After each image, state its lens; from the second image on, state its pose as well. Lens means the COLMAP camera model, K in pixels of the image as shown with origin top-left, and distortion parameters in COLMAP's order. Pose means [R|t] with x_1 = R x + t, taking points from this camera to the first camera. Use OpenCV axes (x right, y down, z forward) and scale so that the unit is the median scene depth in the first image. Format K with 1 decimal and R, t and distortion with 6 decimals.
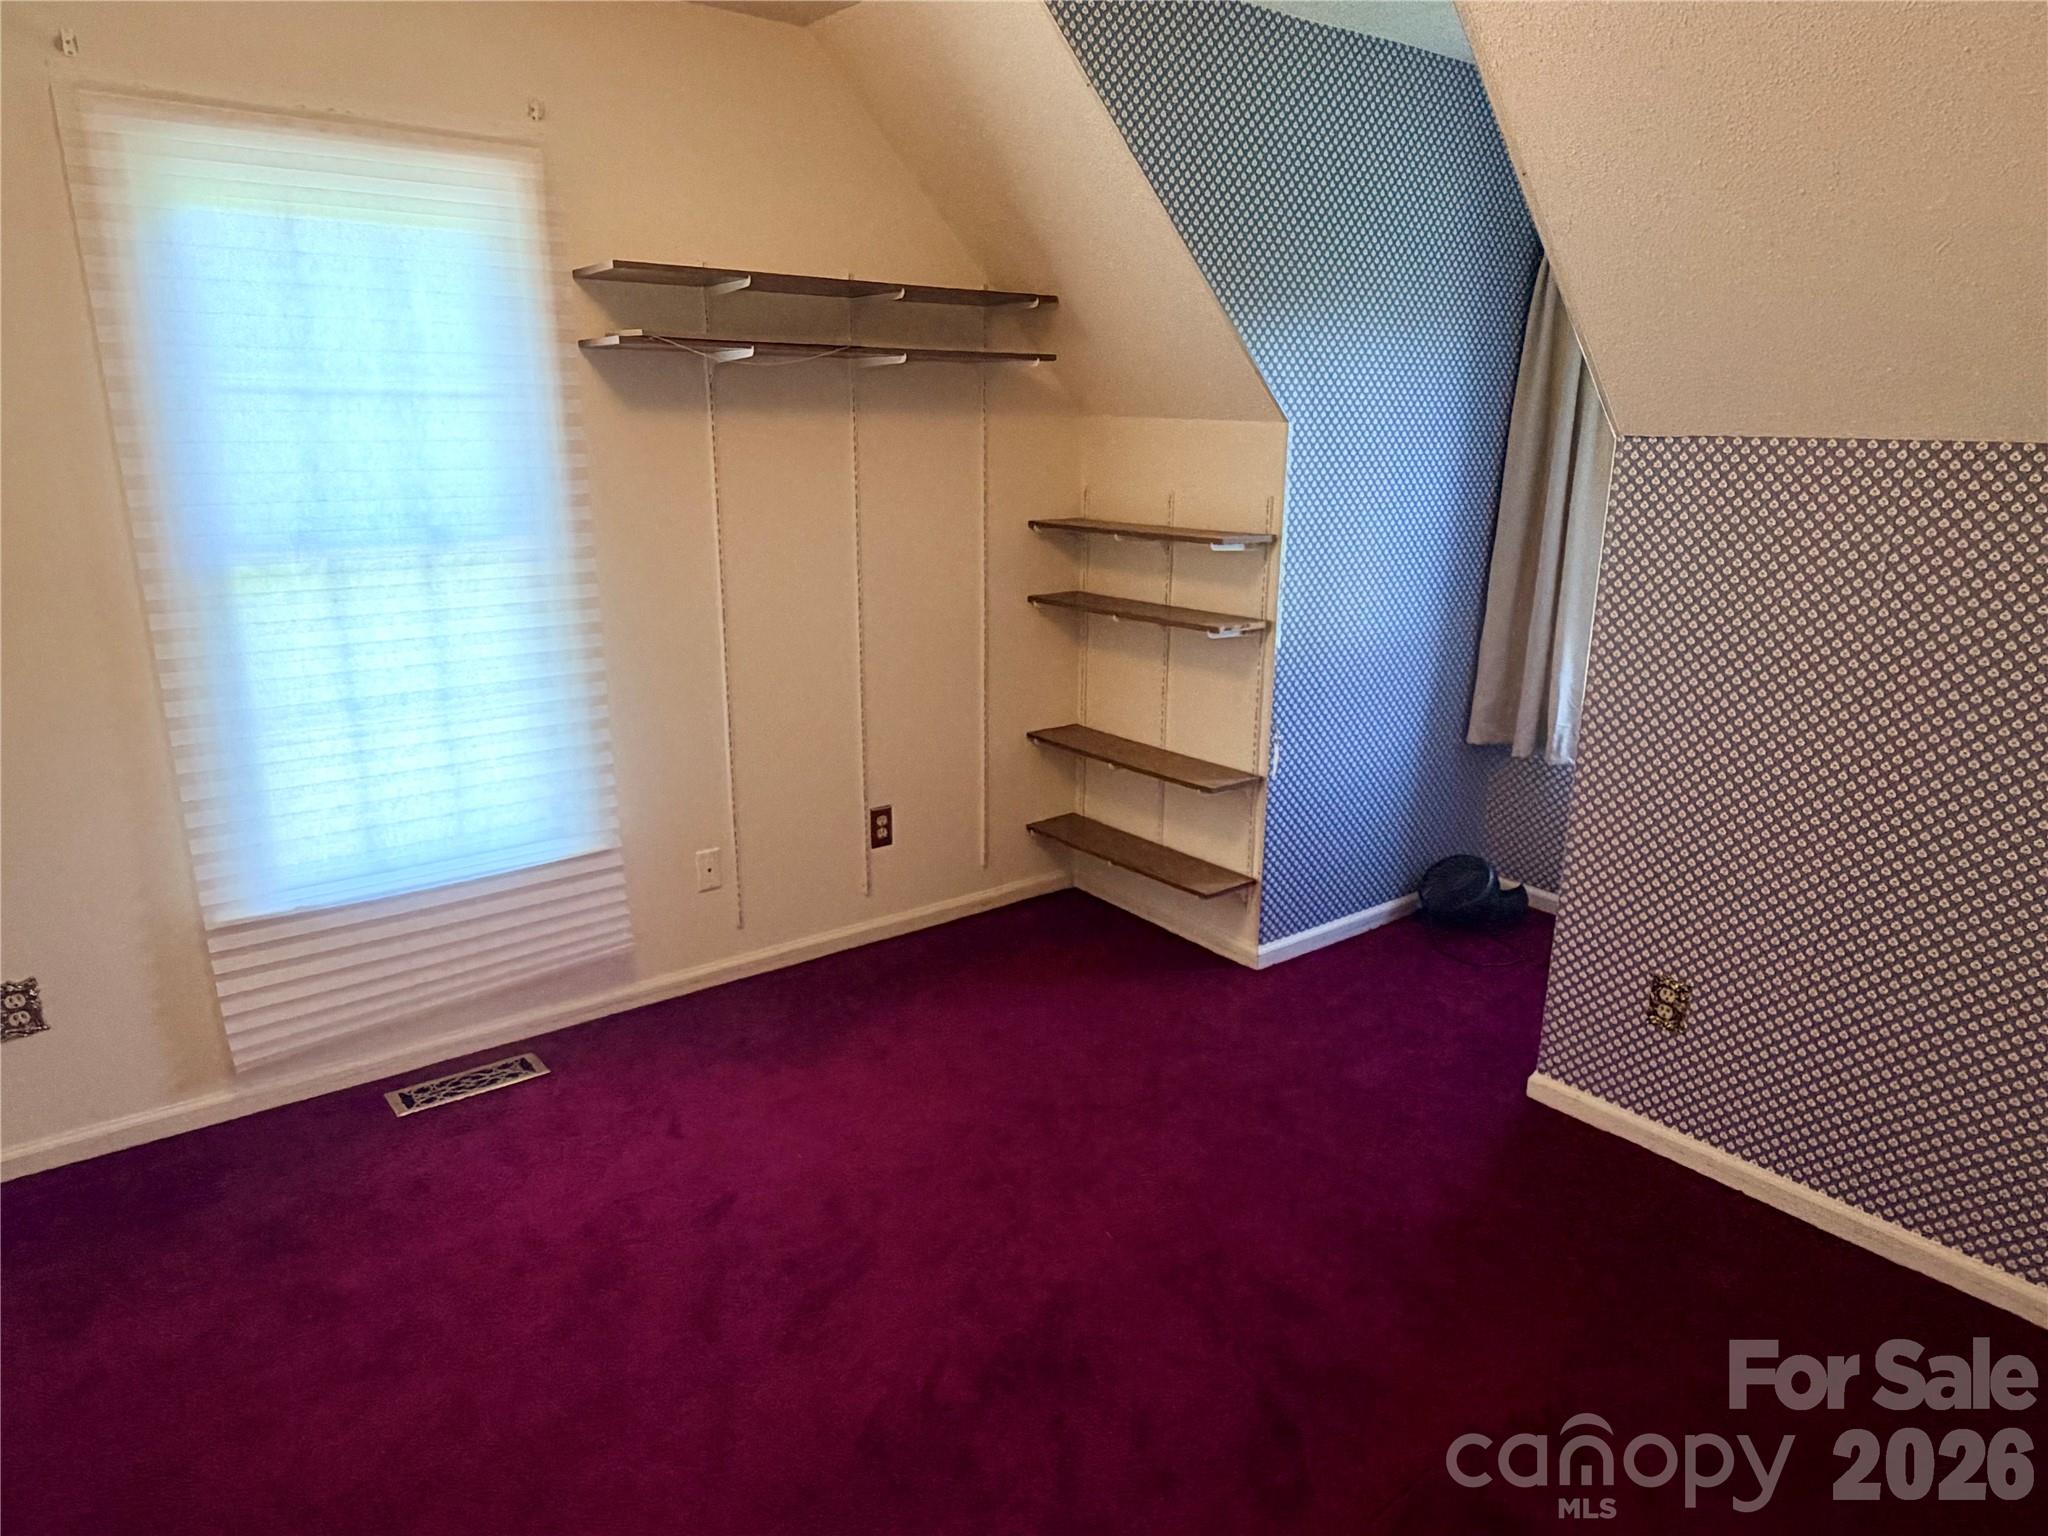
lens RADIAL K [[1323.9, 0, 1024.0], [0, 1323.9, 768.0], [0, 0, 1]] dist [0.001316, 0.000353]
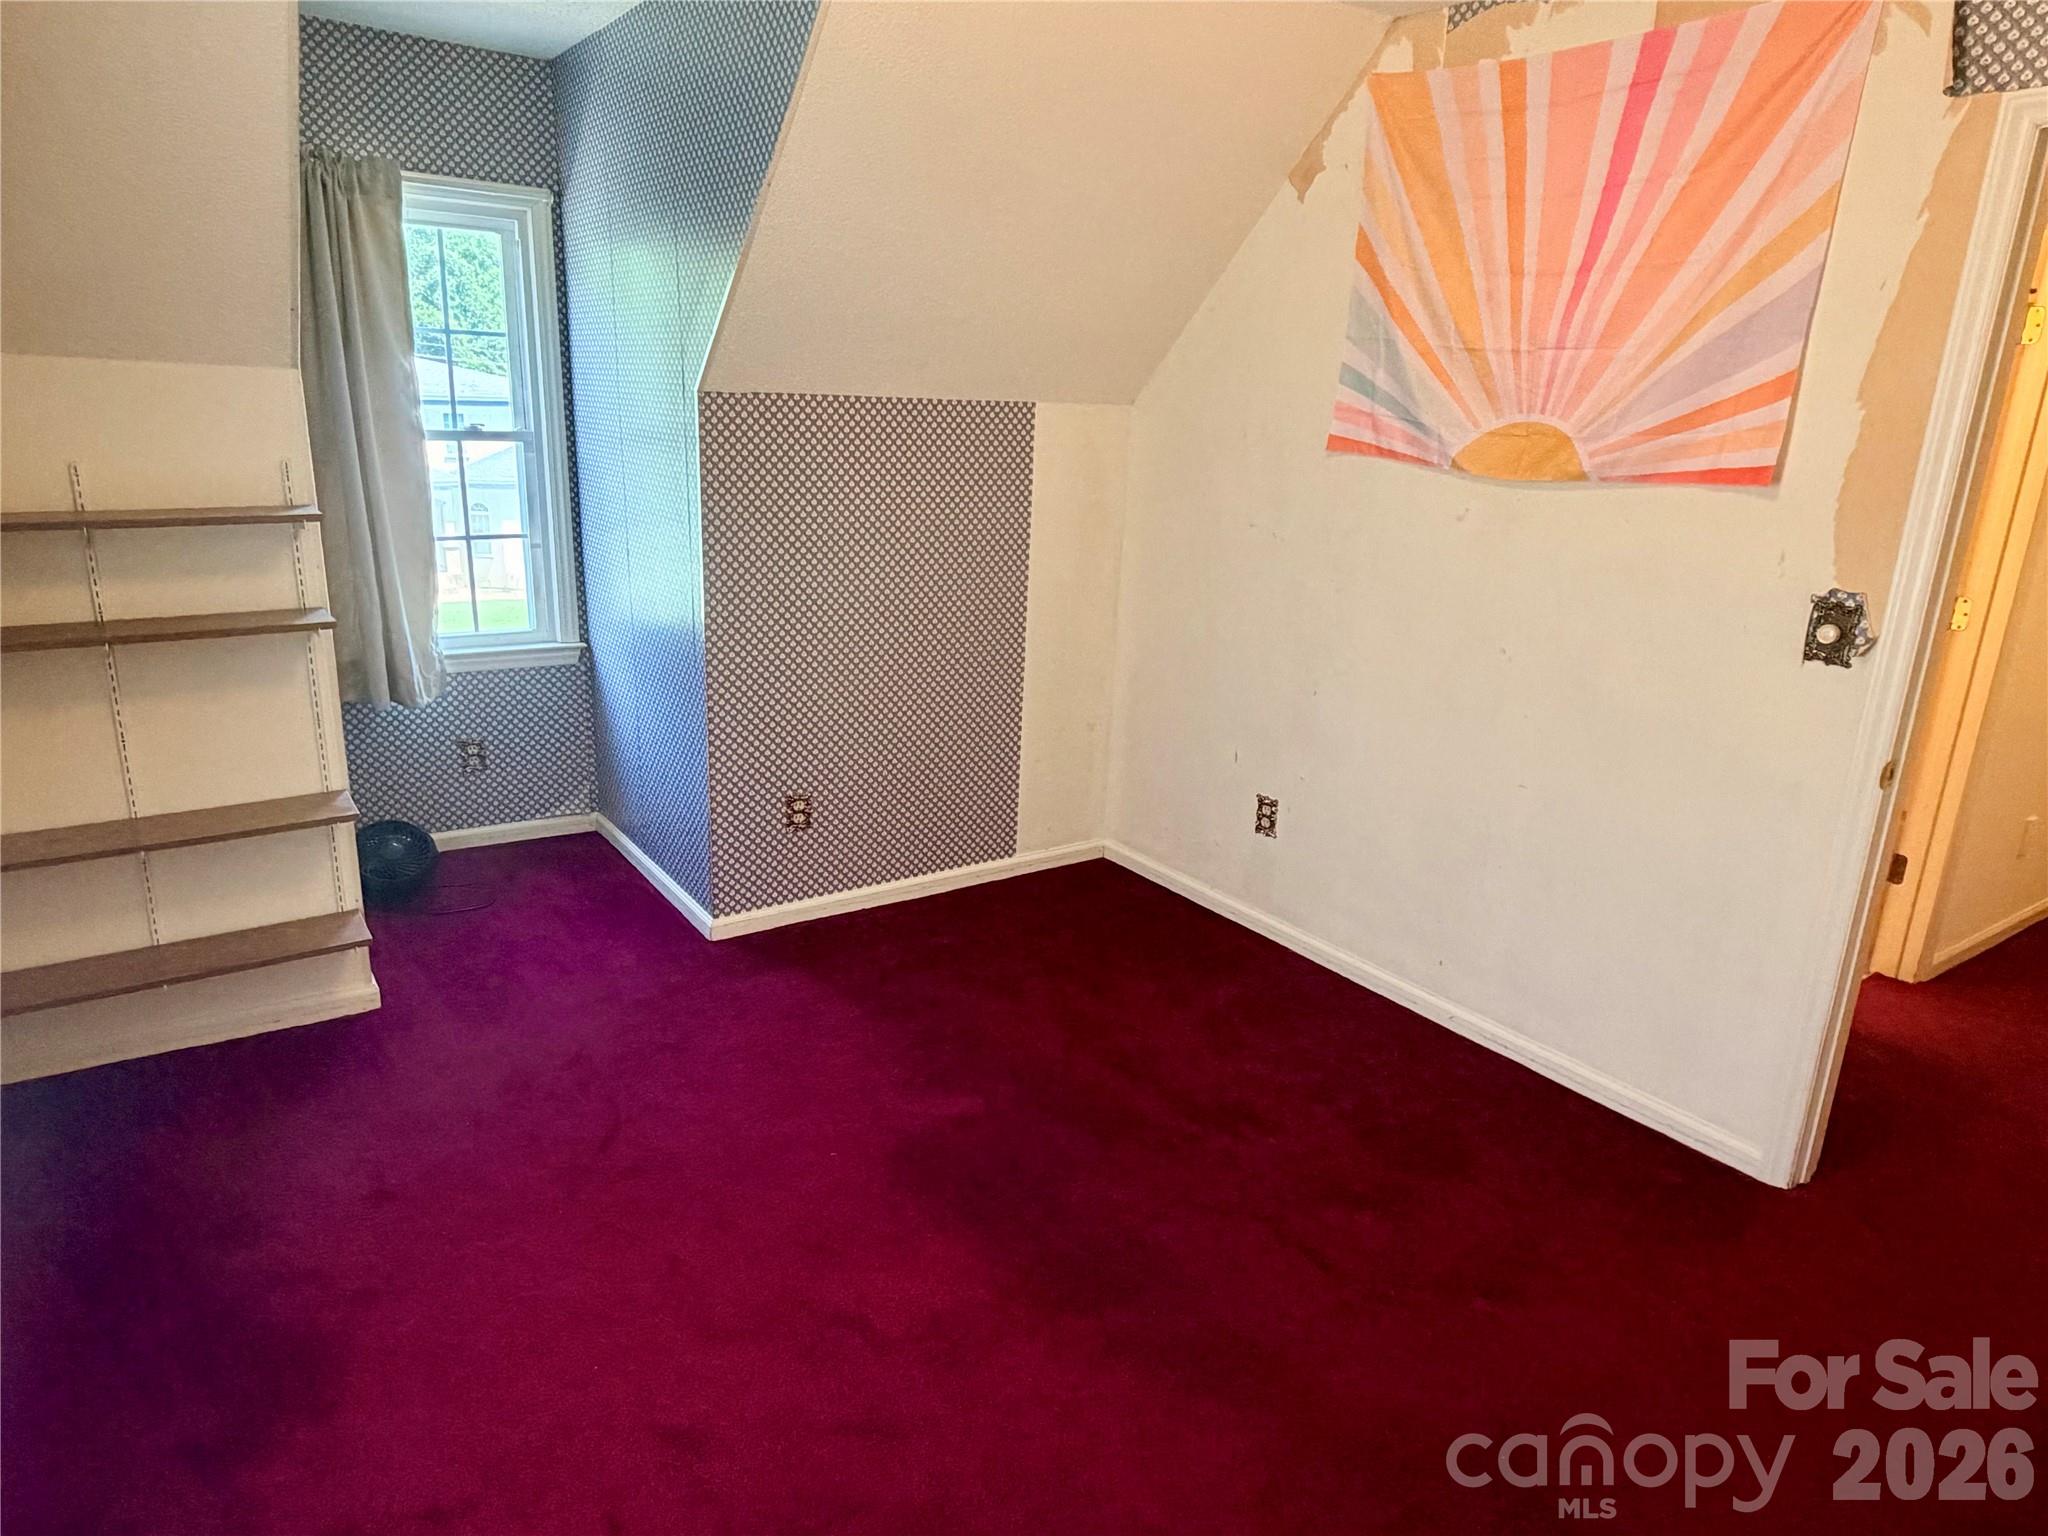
lens RADIAL K [[1273.3, 0, 1051.4], [0, 1273.3, 770.4], [0, 0, 1]] dist [-0.000061, -0.000635]
pose [[0.053852, -0.298116, 0.953009, -0.593105], [0.219981, 0.934489, 0.279892, -0.138357], [-0.974017, 0.194571, 0.115904, 0.468412]]
